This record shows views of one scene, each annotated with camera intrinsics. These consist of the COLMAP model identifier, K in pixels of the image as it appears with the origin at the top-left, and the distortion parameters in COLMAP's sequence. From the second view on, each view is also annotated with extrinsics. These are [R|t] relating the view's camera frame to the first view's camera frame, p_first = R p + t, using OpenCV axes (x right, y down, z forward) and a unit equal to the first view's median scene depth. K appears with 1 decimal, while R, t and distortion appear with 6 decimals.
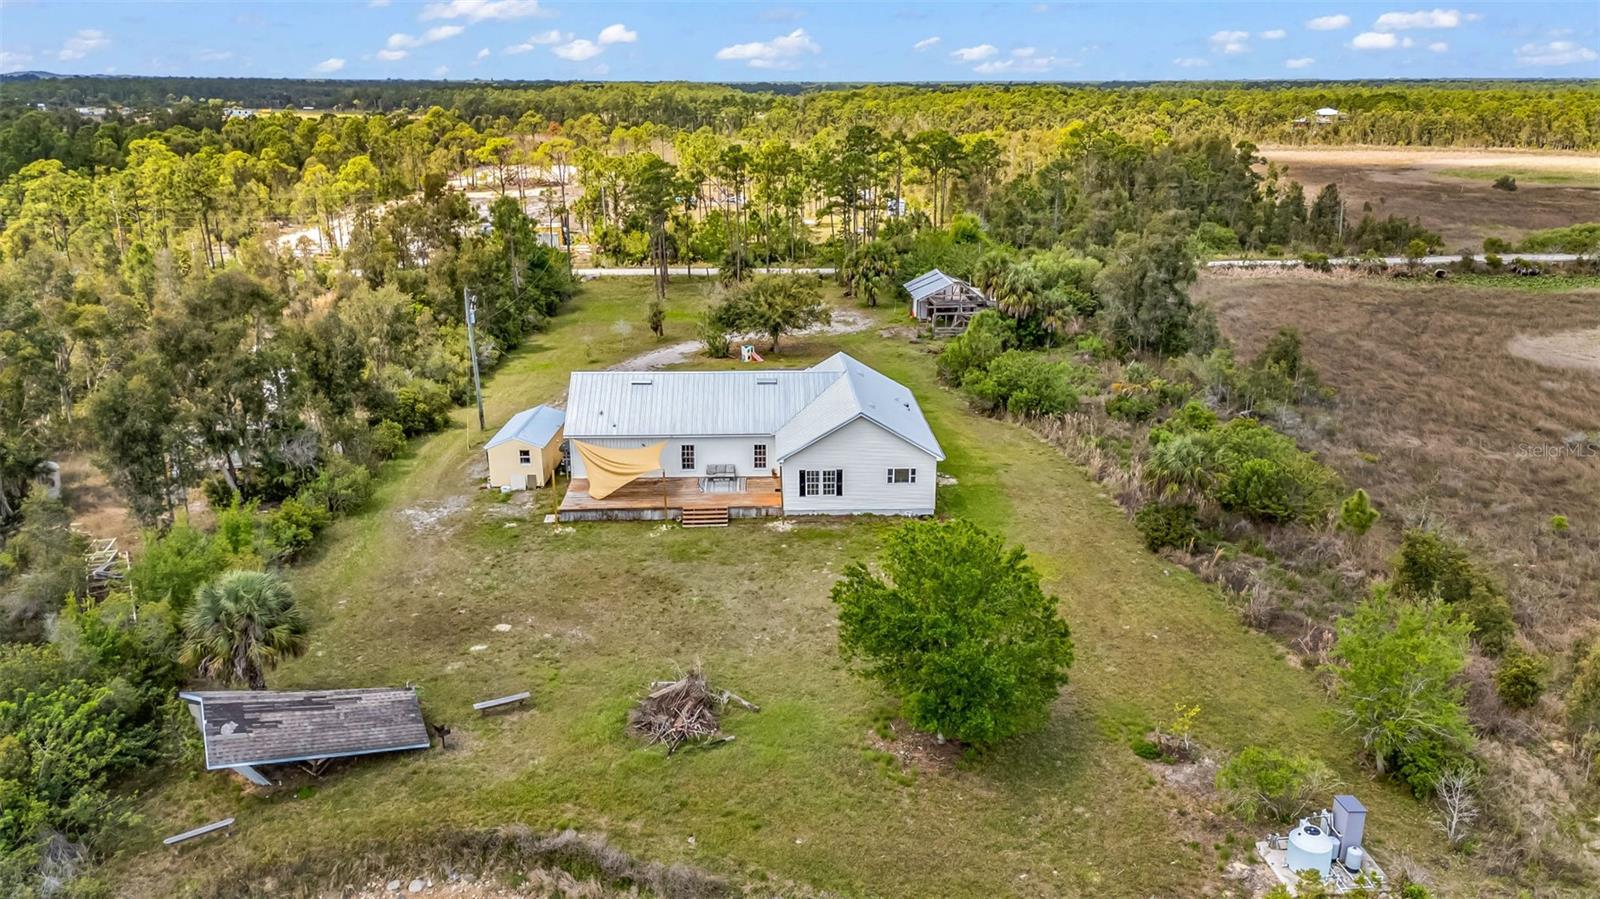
lens RADIAL K [[1171.1, 0, 795.4], [0, 1171.1, 452.0], [0, 0, 1]] dist [0.074883, -0.071260]
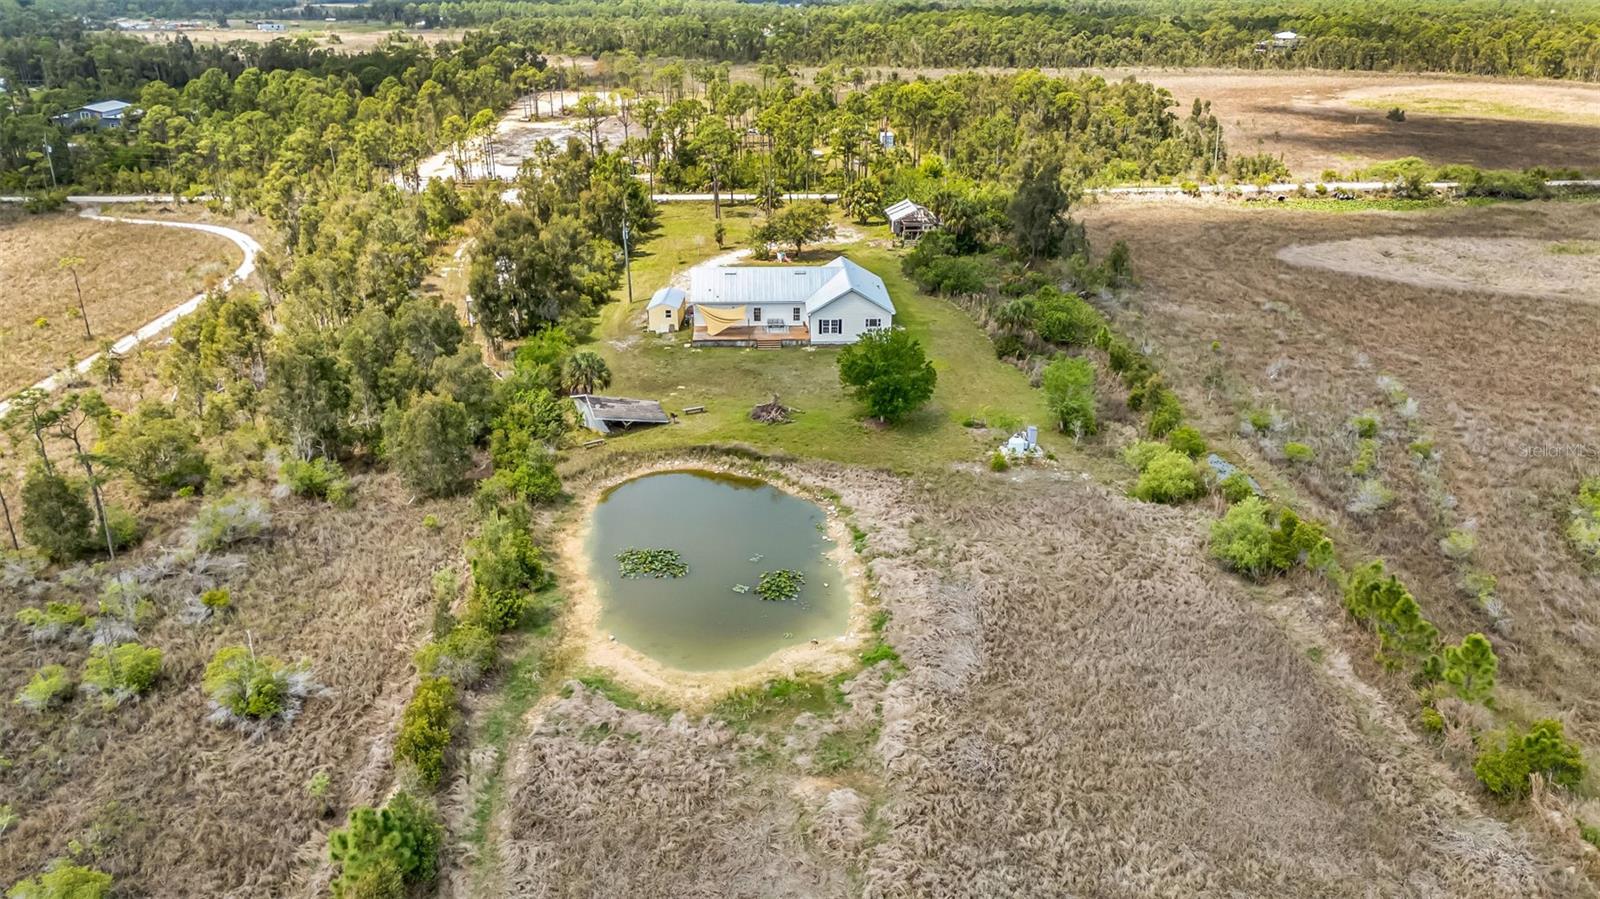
lens RADIAL K [[1171.1, 0, 787.8], [0, 1171.1, 453.5], [0, 0, 1]] dist [0.074883, -0.071260]
pose [[0.999973, 0.002457, -0.006930, -0.020752], [-0.001894, 0.996786, 0.080083, 0.049651], [0.007105, -0.080067, 0.996764, -0.560980]]
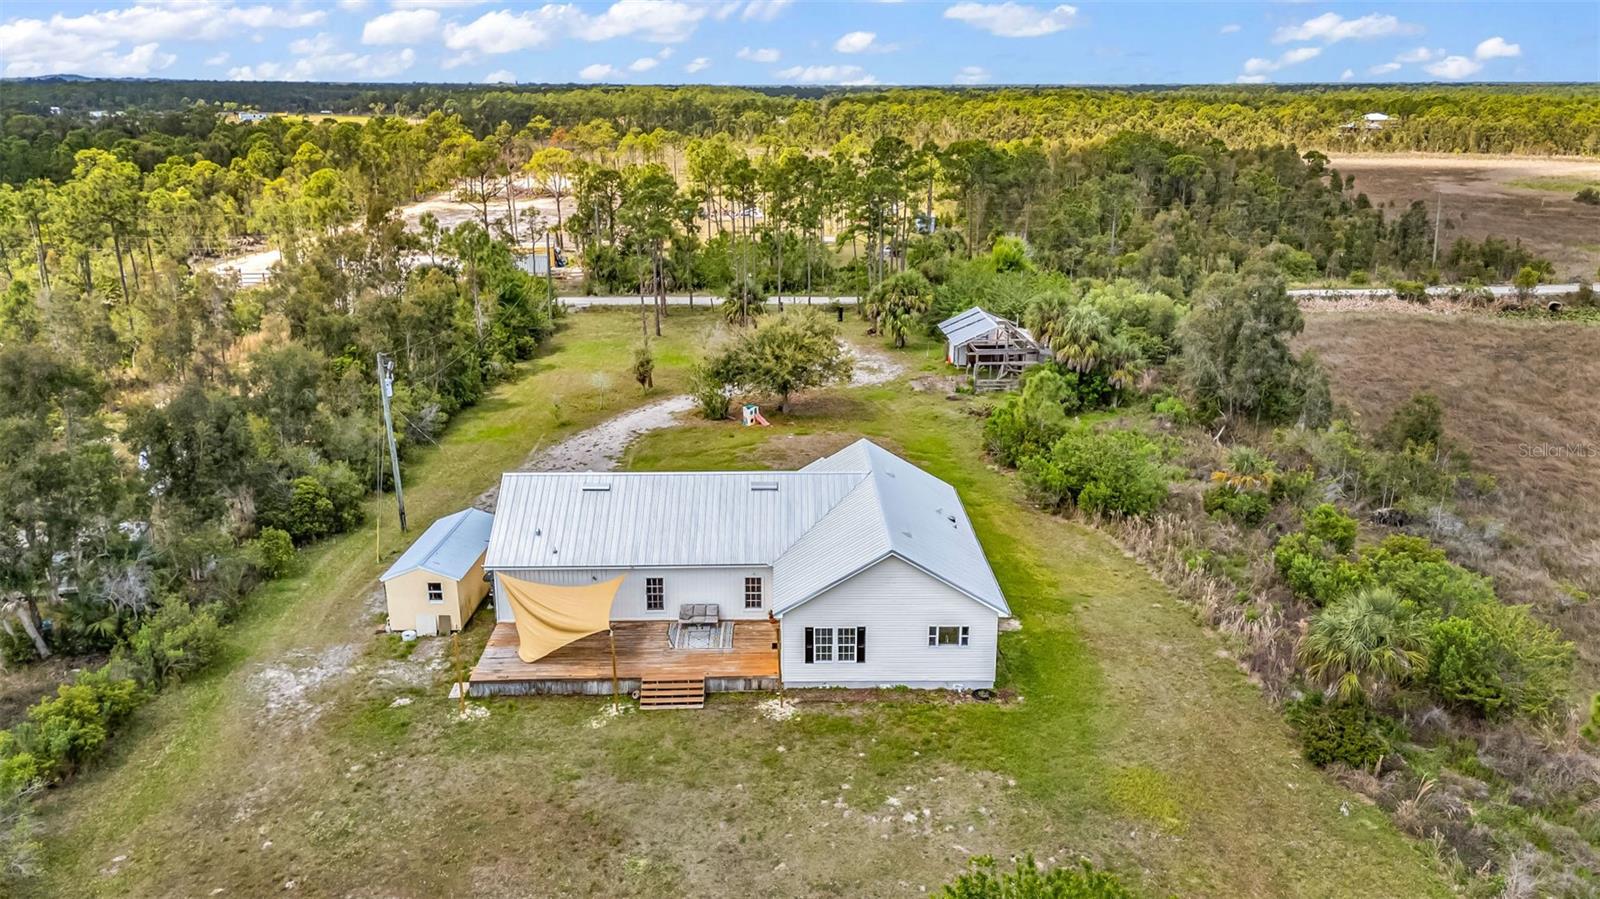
lens RADIAL K [[1171.1, 0, 798.3], [0, 1171.1, 447.3], [0, 0, 1]] dist [0.074883, -0.071260]
pose [[0.999847, 0.005676, -0.016545, 0.006601], [-0.005776, 0.999965, -0.006034, -0.056077], [0.016510, 0.006129, 0.999845, 0.175695]]
